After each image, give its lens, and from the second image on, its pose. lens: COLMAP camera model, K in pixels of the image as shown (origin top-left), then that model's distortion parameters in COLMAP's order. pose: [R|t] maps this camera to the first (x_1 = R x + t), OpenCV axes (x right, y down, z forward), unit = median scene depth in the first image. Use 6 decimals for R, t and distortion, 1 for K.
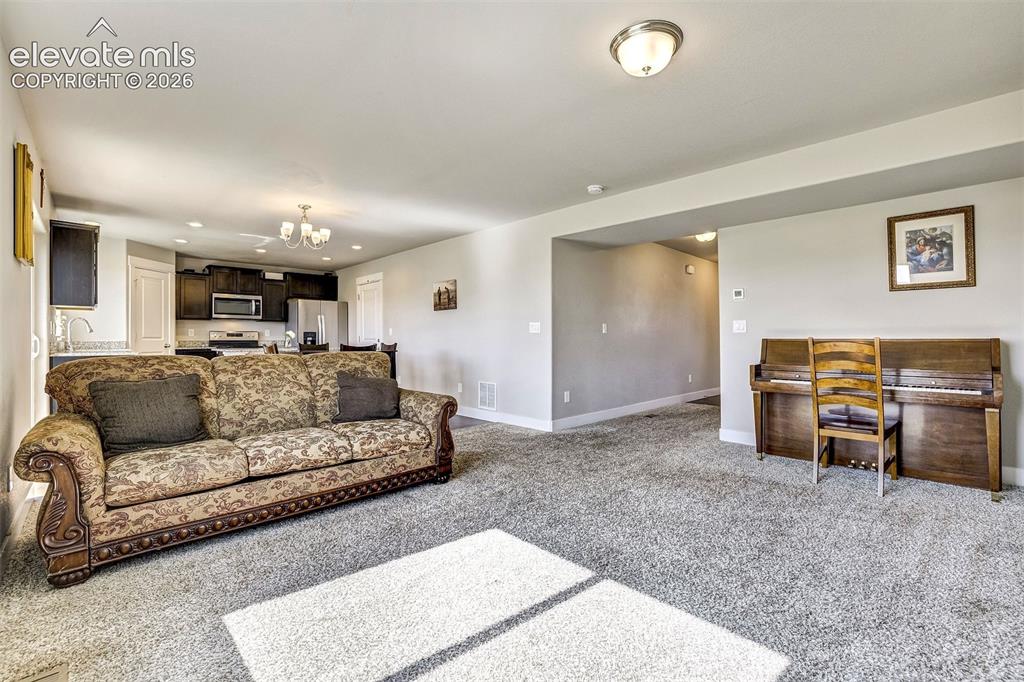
lens RADIAL K [[472.7, 0, 492.8], [0, 472.7, 329.3], [0, 0, 1]] dist [0.019195, 0.006565]
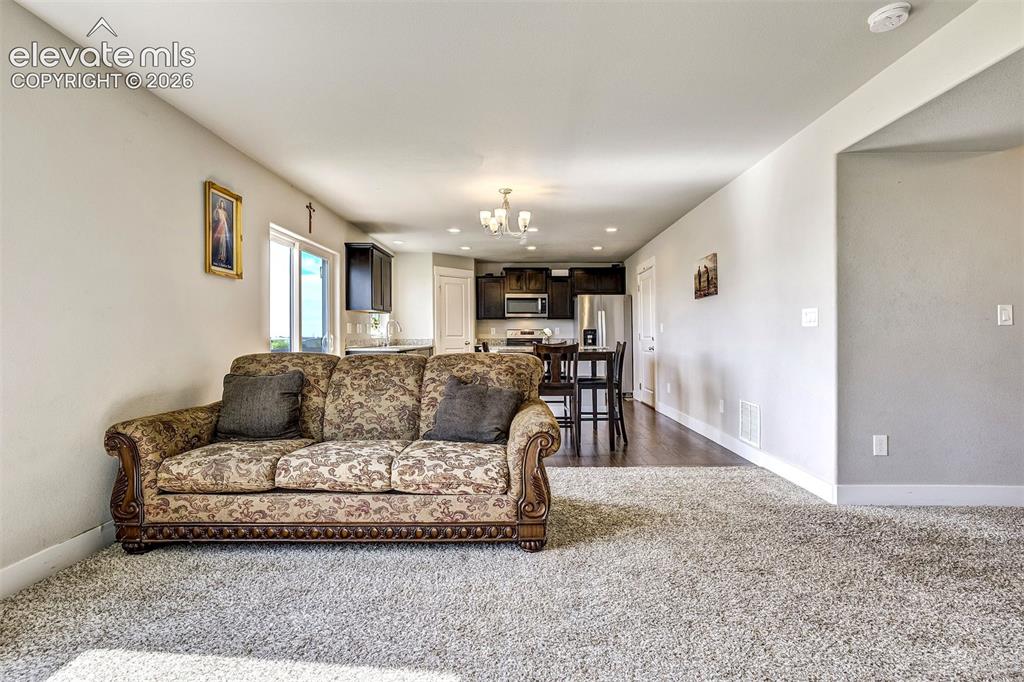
lens RADIAL K [[478.8, 0, 503.0], [0, 478.8, 334.4], [0, 0, 1]] dist [0.005738, 0.003356]
pose [[0.728204, -0.003005, -0.685354, 0.334201], [0.013881, 0.999850, 0.010365, 0.008907], [0.685220, -0.017061, 0.728137, 0.480924]]
